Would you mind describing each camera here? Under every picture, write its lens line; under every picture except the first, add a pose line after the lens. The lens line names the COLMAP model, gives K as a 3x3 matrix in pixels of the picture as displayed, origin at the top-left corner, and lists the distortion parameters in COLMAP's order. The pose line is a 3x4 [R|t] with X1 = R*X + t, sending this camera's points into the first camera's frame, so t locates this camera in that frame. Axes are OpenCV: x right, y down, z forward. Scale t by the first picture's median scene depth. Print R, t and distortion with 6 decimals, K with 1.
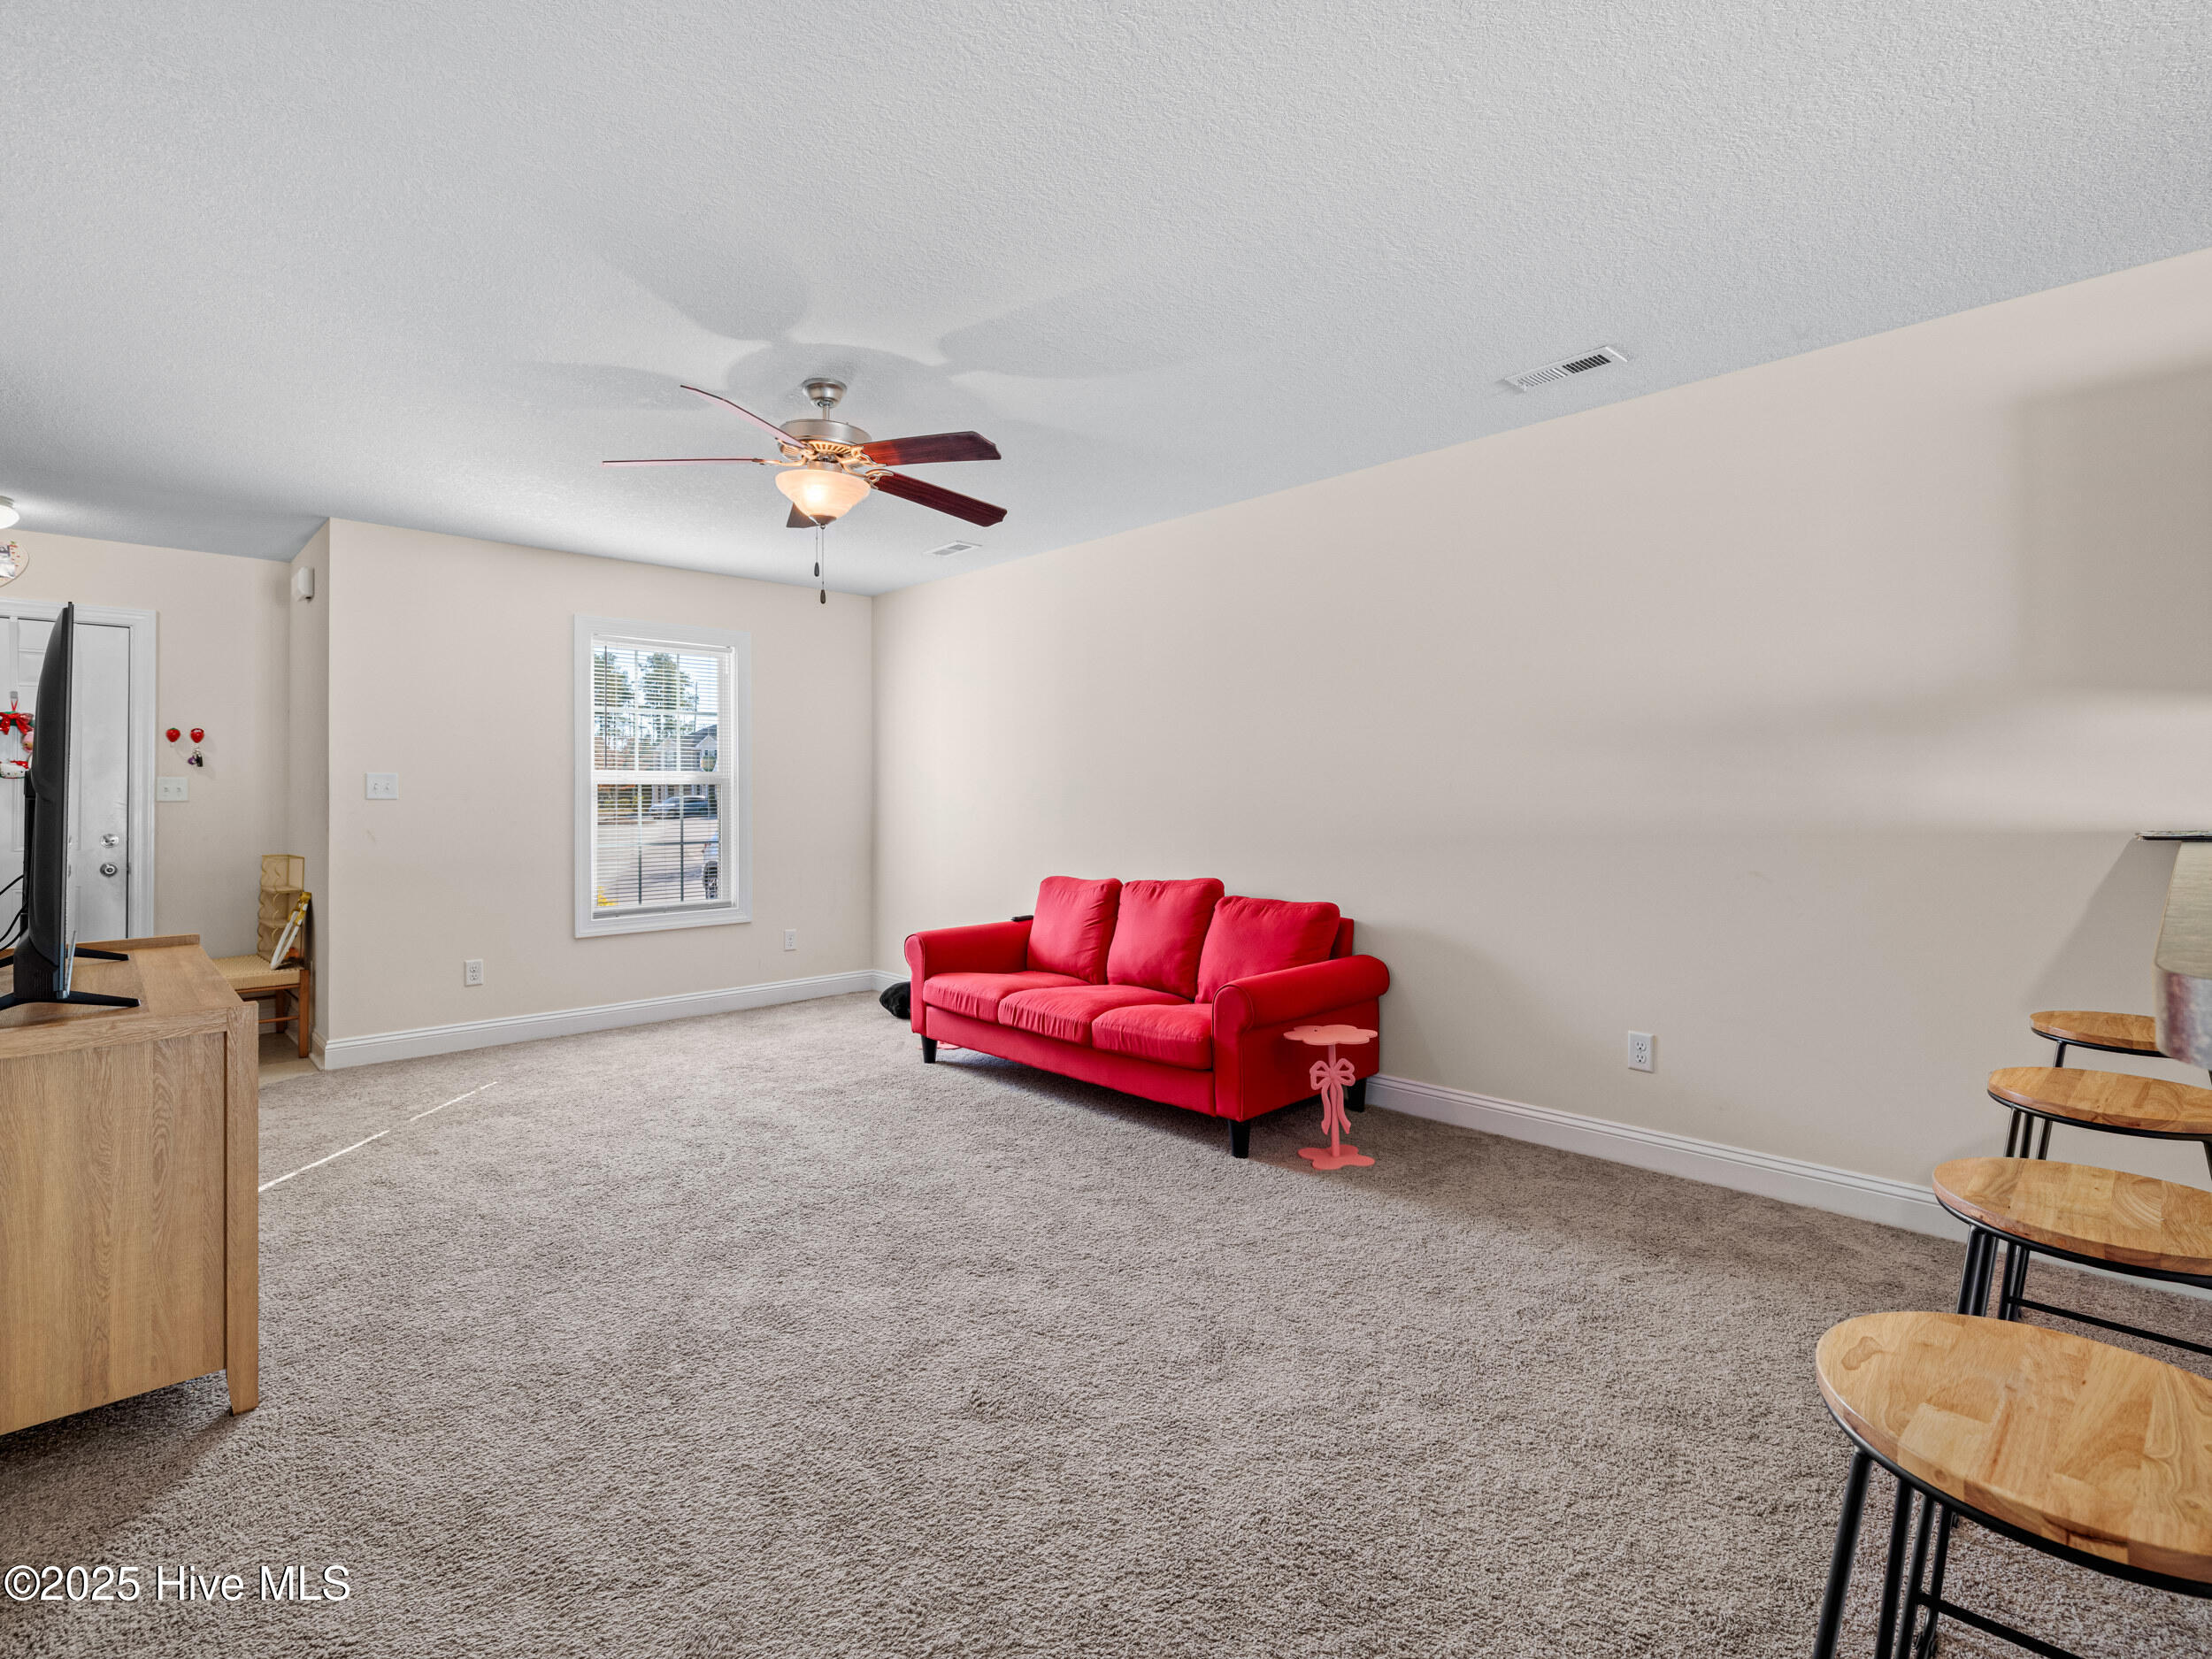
lens RADIAL K [[1079.5, 0, 1108.7], [0, 1079.5, 789.7], [0, 0, 1]] dist [-0.000440, -0.000623]
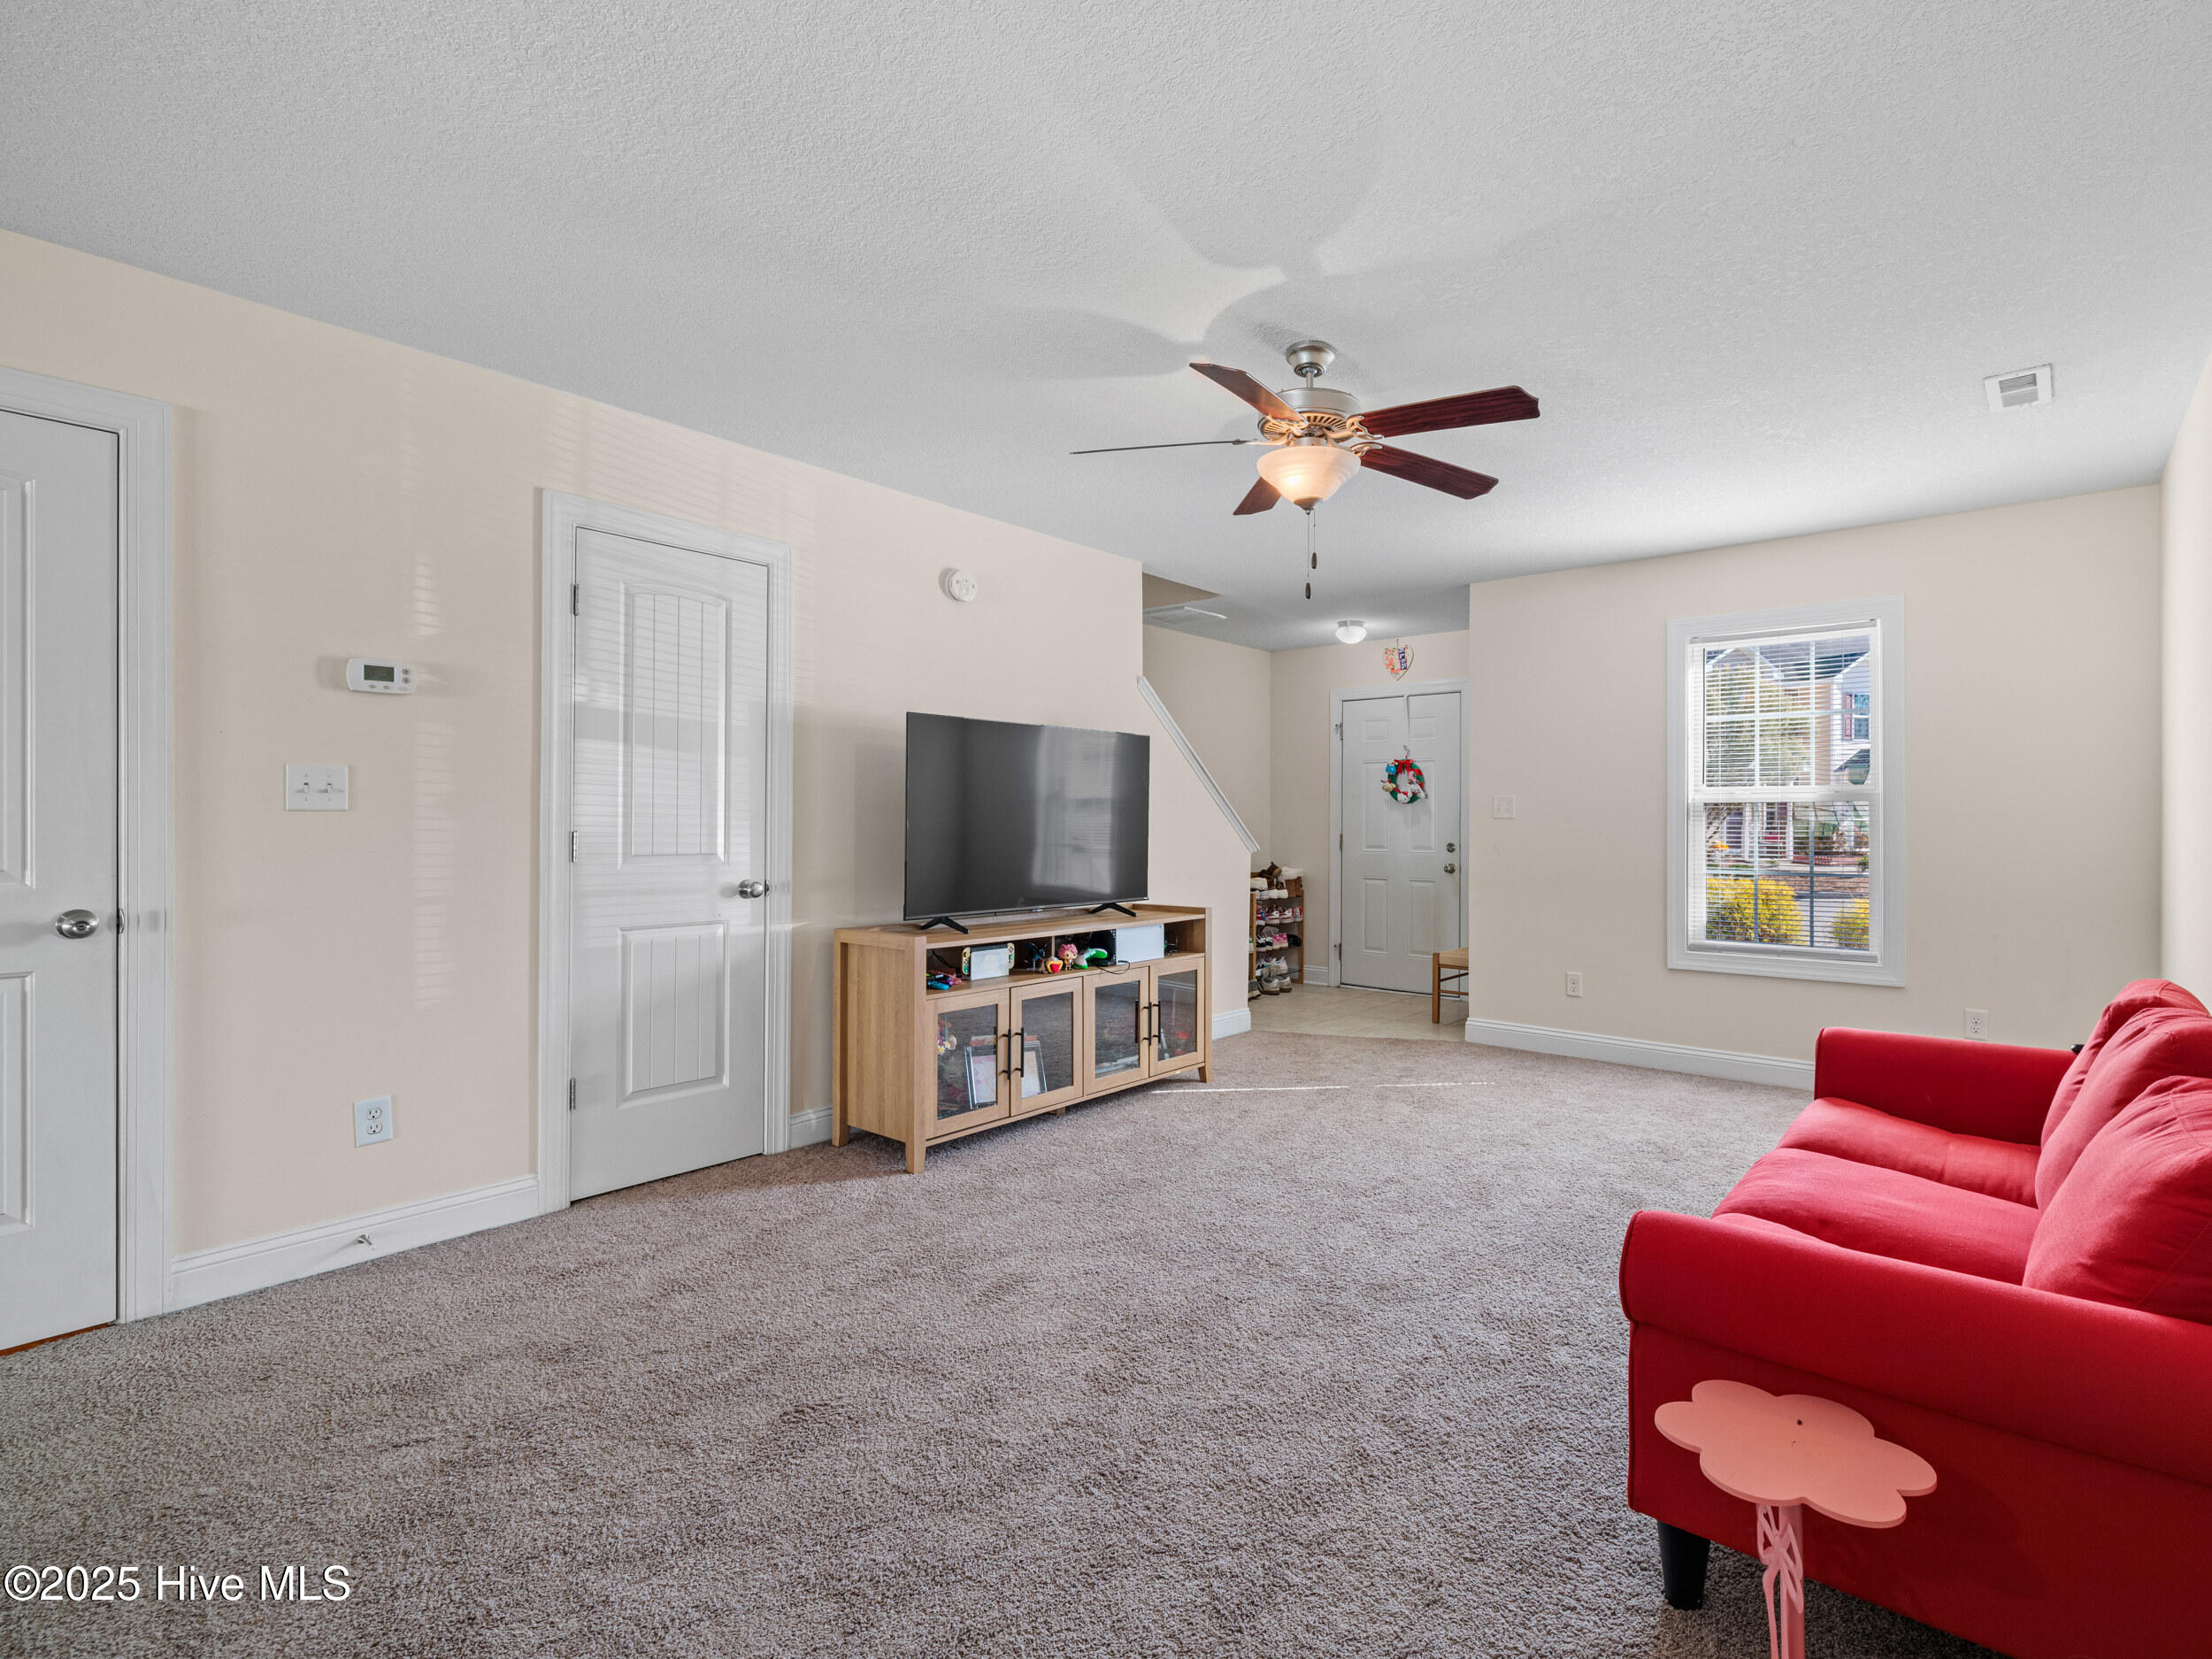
lens RADIAL K [[1016.2, 0, 1151.0], [0, 1016.2, 828.2], [0, 0, 1]] dist [0.000337, 0.000084]
pose [[0.128356, 0.012268, -0.991652, 0.549868], [0.005141, 0.999902, 0.013036, 0.004254], [0.991715, -0.006772, 0.128280, 0.764155]]
